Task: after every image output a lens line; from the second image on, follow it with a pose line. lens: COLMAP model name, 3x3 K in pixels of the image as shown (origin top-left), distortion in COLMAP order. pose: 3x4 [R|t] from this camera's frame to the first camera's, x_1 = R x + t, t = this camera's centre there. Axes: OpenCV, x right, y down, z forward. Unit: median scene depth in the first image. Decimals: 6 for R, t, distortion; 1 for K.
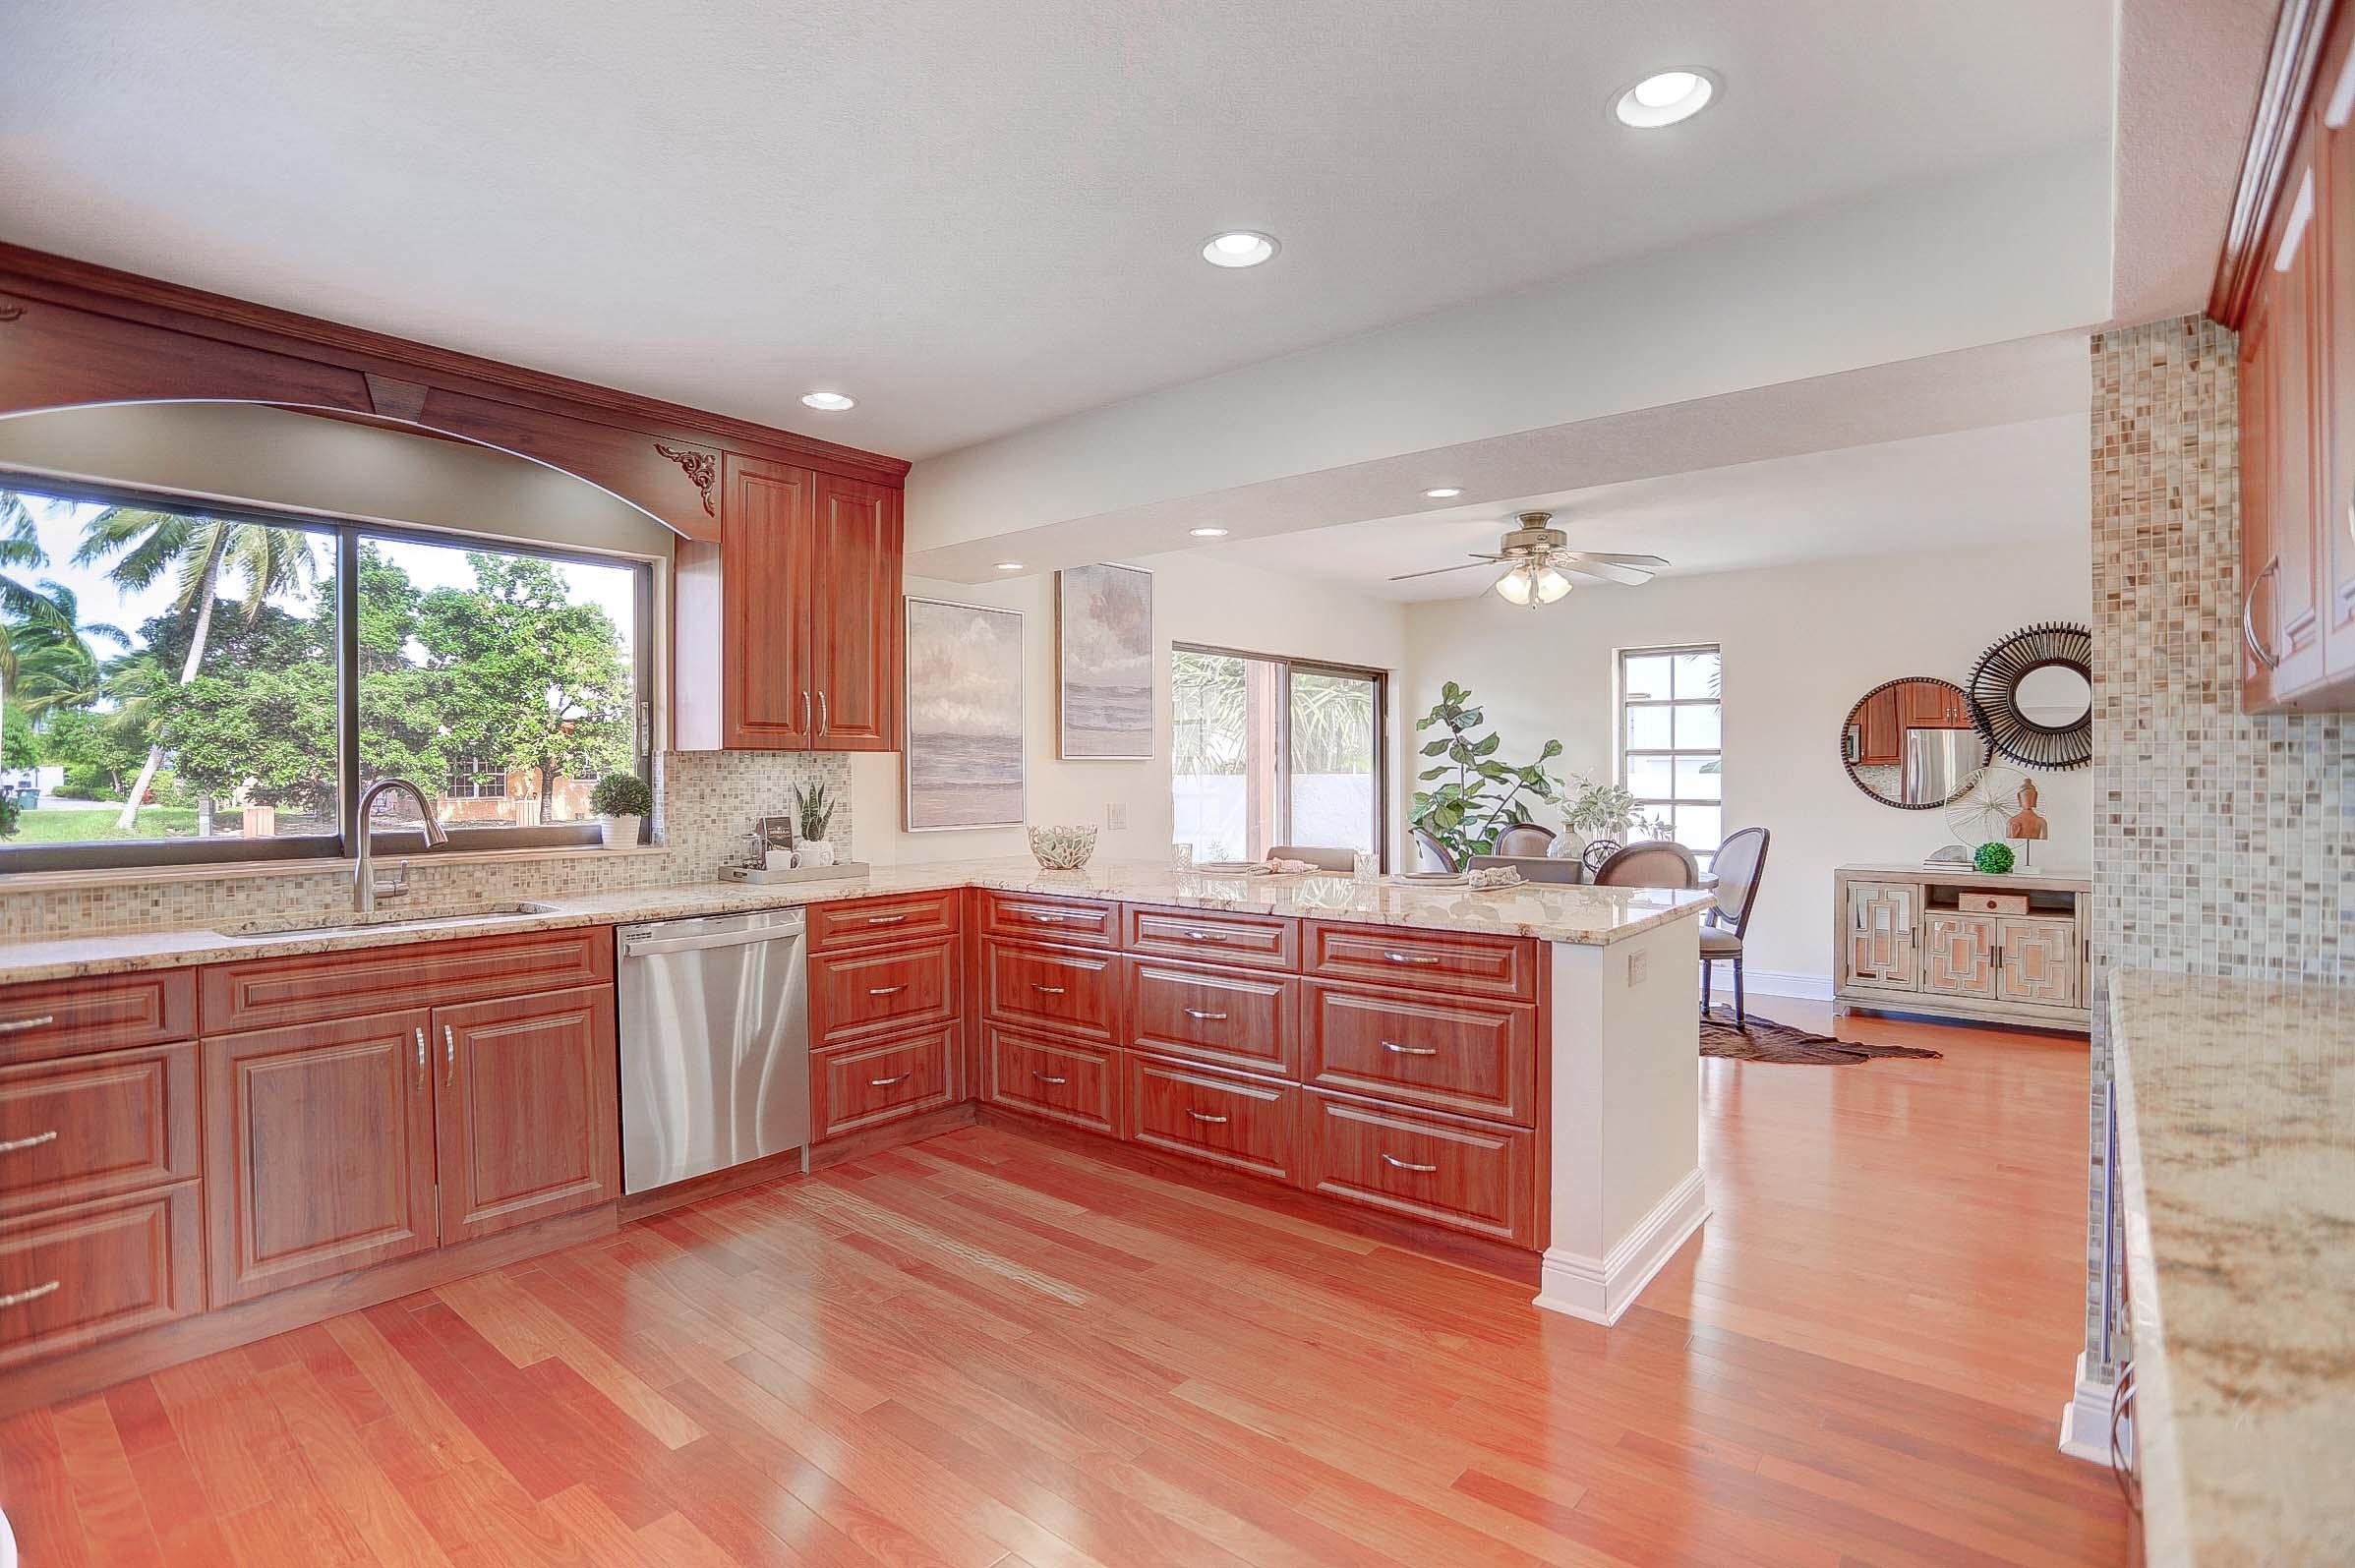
lens RADIAL K [[1135.0, 0, 1160.6], [0, 1135.0, 774.4], [0, 0, 1]] dist [-0.079320, 0.035792]
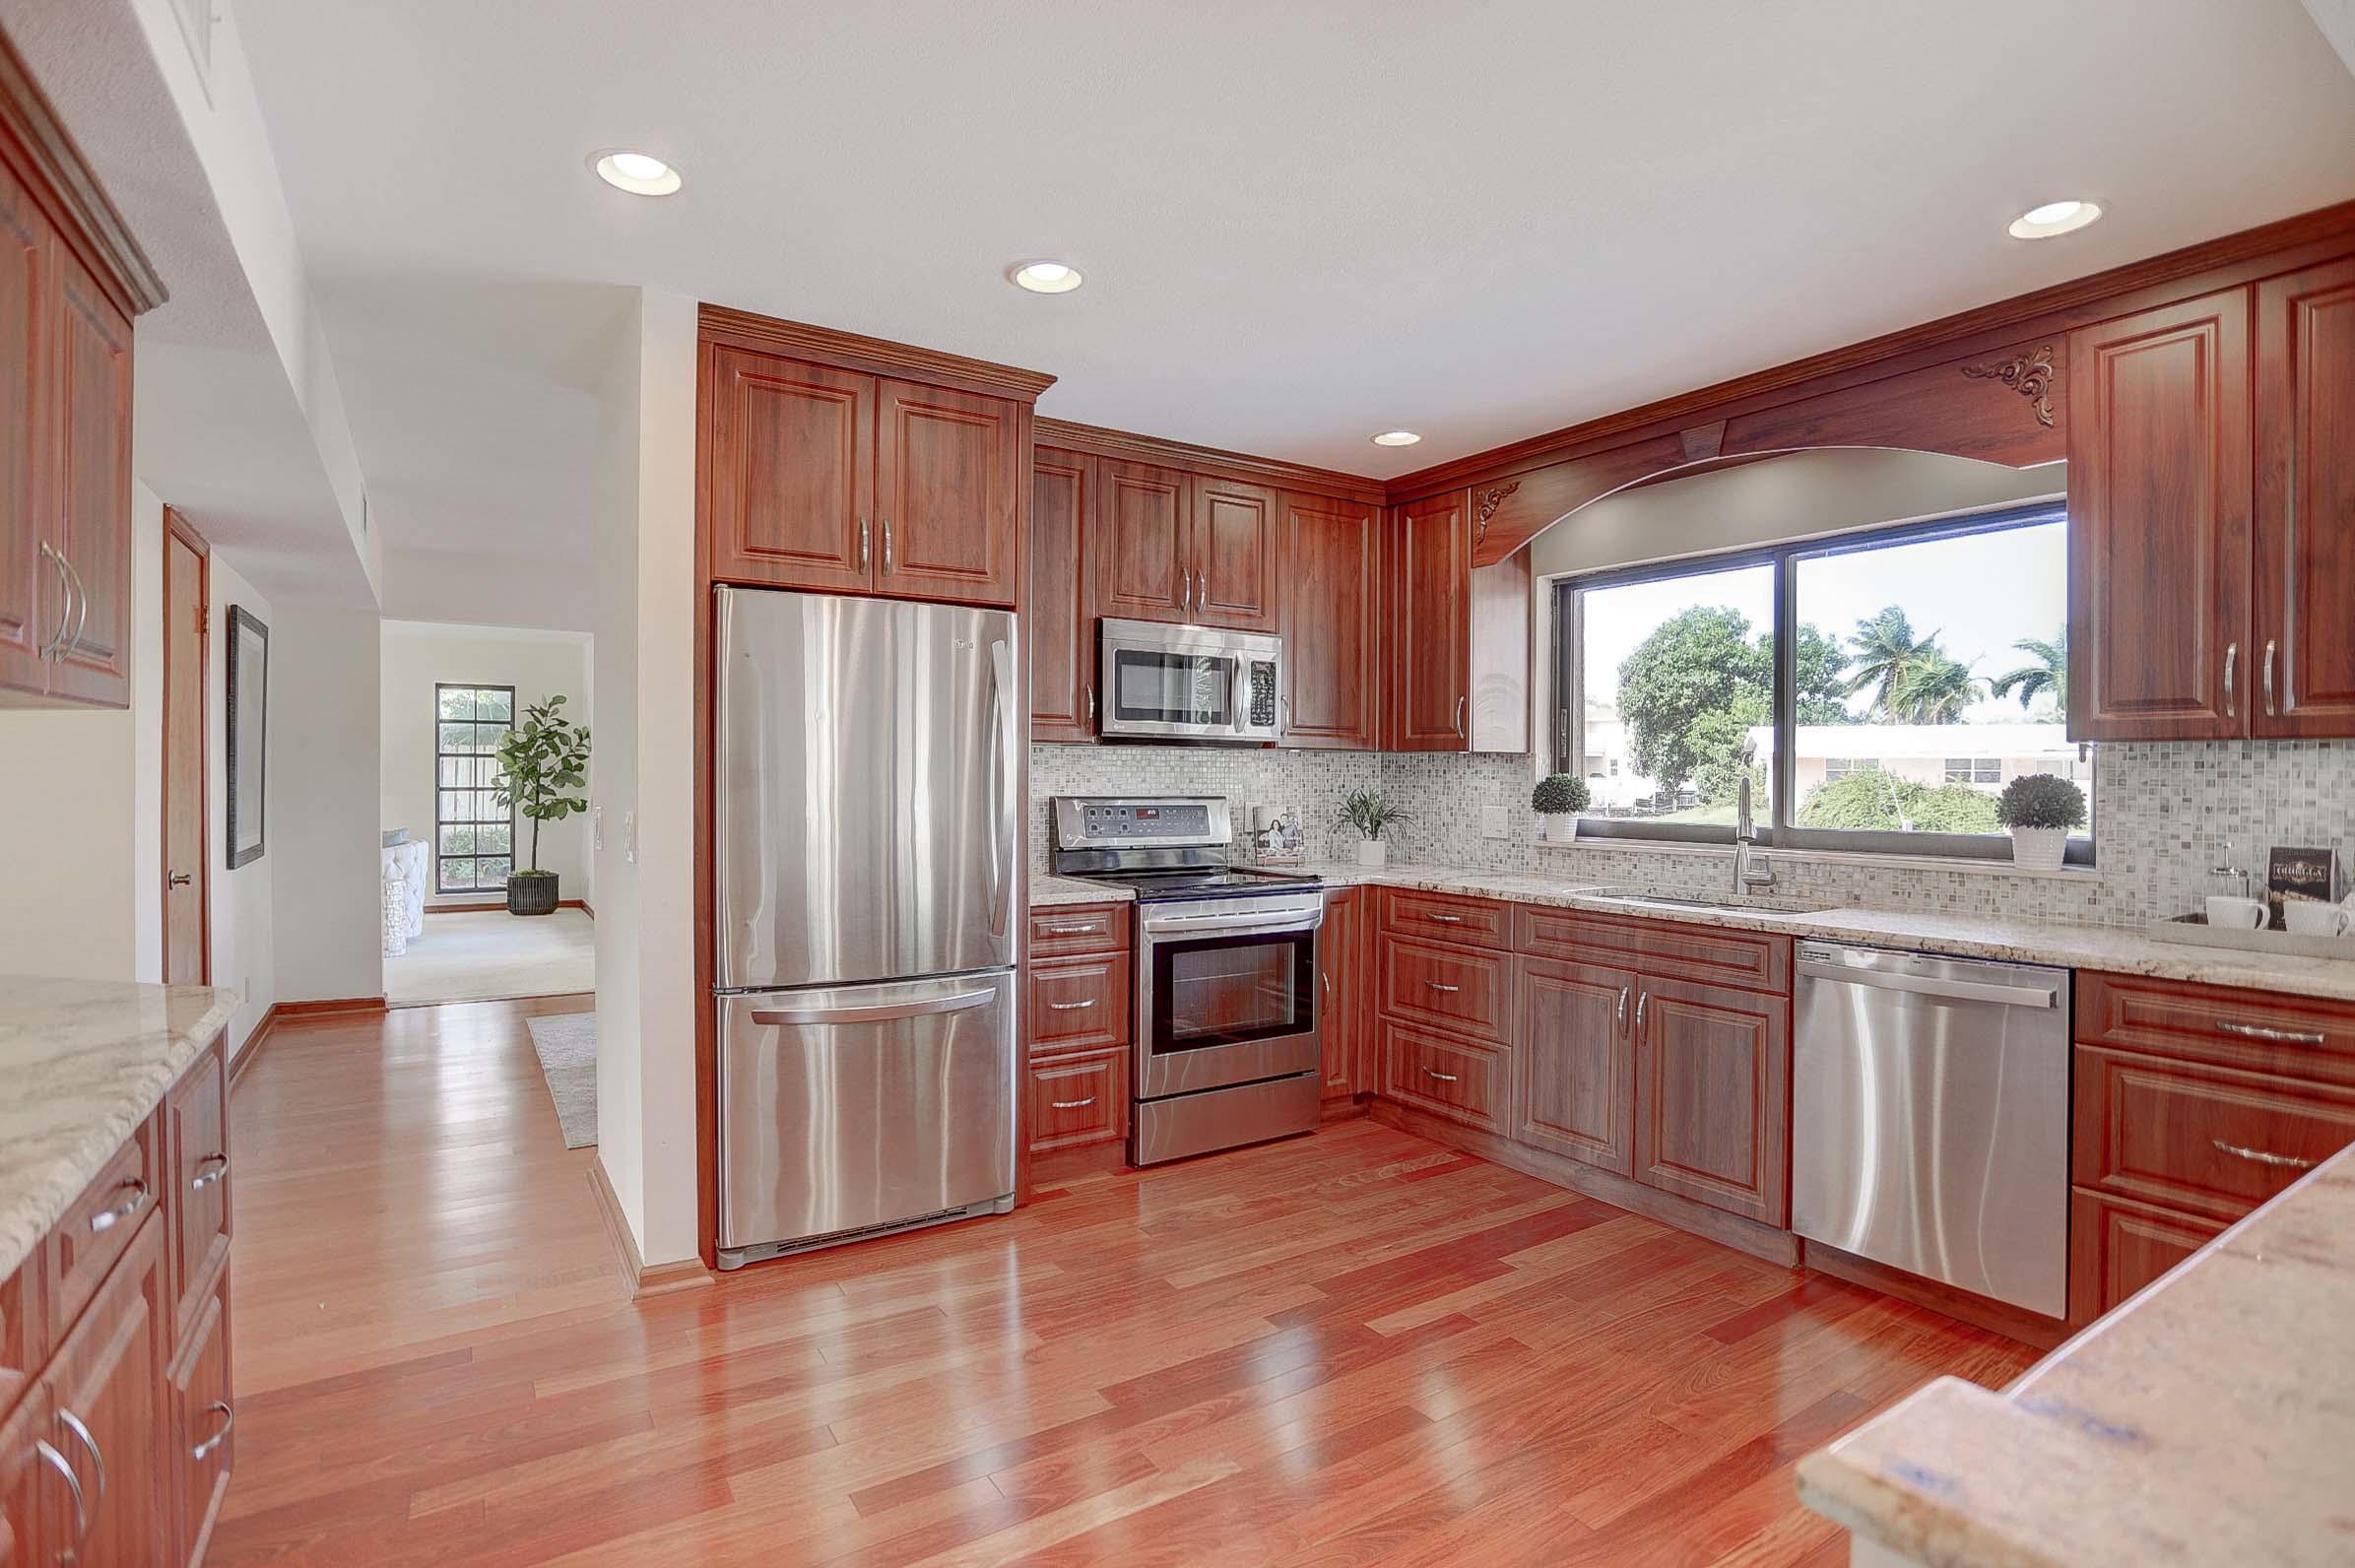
lens RADIAL K [[1135.1, 0, 1160.6], [0, 1135.1, 774.4], [0, 0, 1]] dist [-0.079320, 0.035792]
pose [[-0.285306, 0.005747, -0.958419, 0.437302], [-0.007227, 0.999941, 0.008148, -0.002601], [0.958409, 0.009251, -0.285248, 0.613606]]
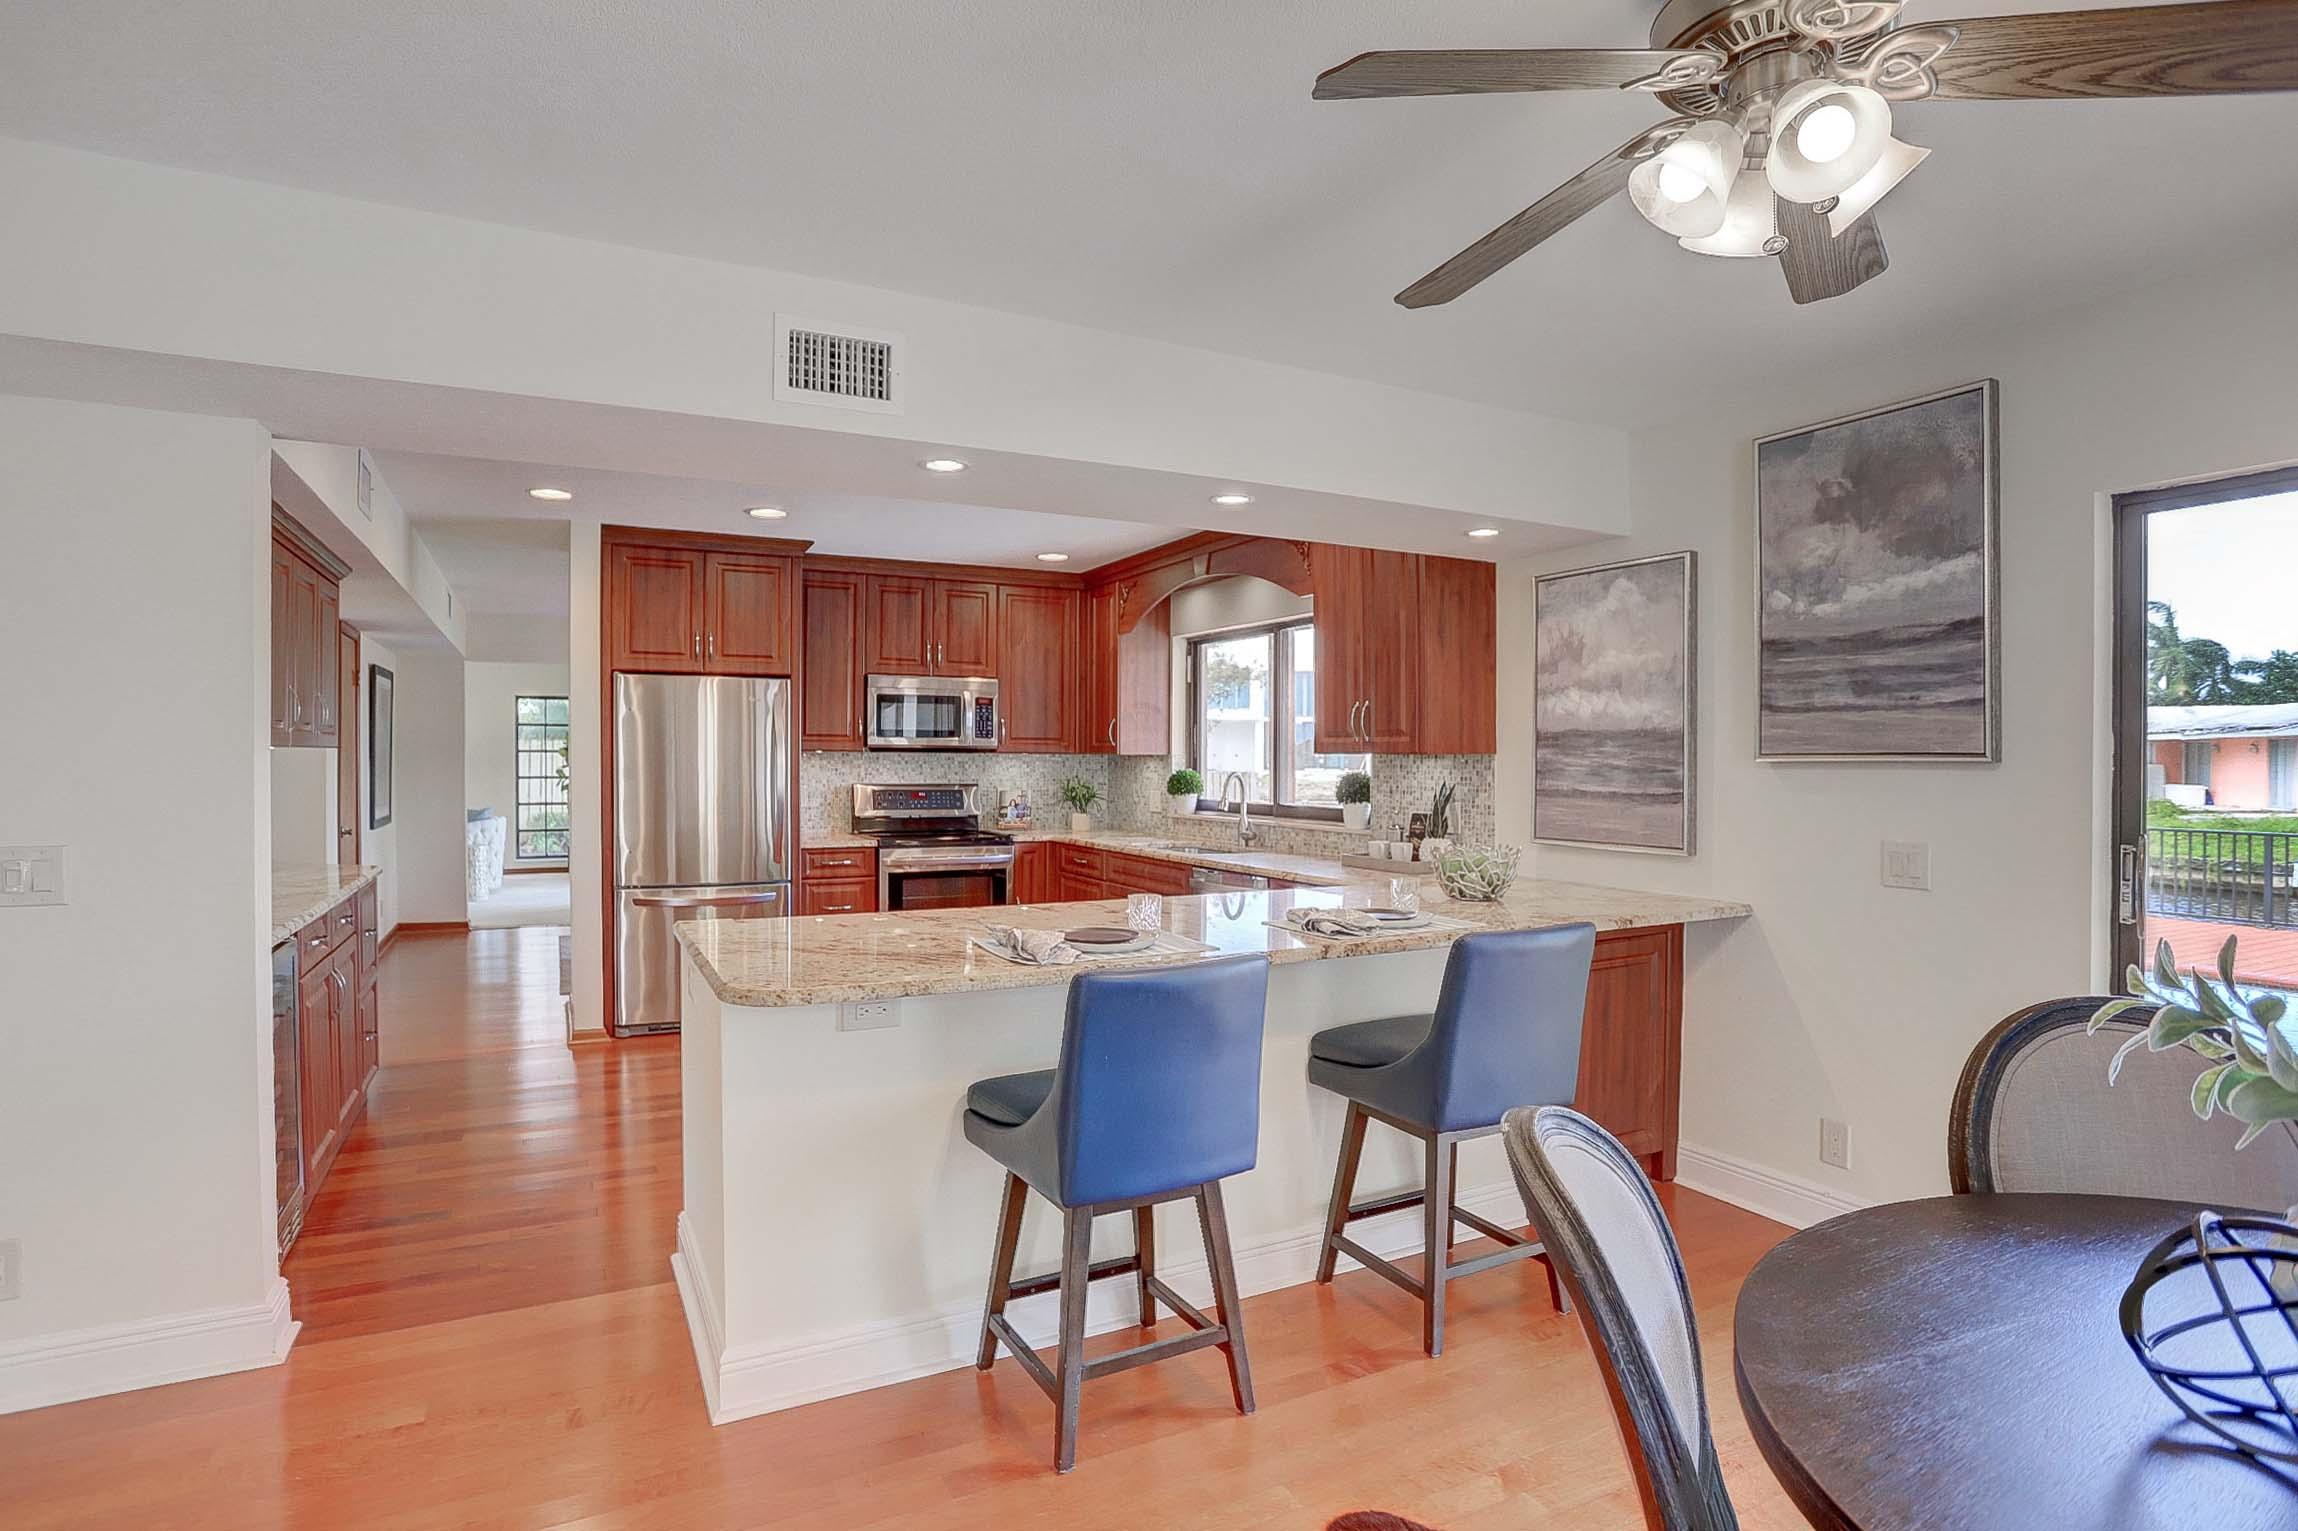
lens RADIAL K [[1150.4, 0, 1123.9], [0, 1150.4, 758.0], [0, 0, 1]] dist [-0.084960, 0.041743]
pose [[-0.384828, 0.005132, -0.922974, 0.876340], [-0.003722, 0.999968, 0.007111, -0.025301], [0.922981, 0.006172, -0.384797, 1.259635]]
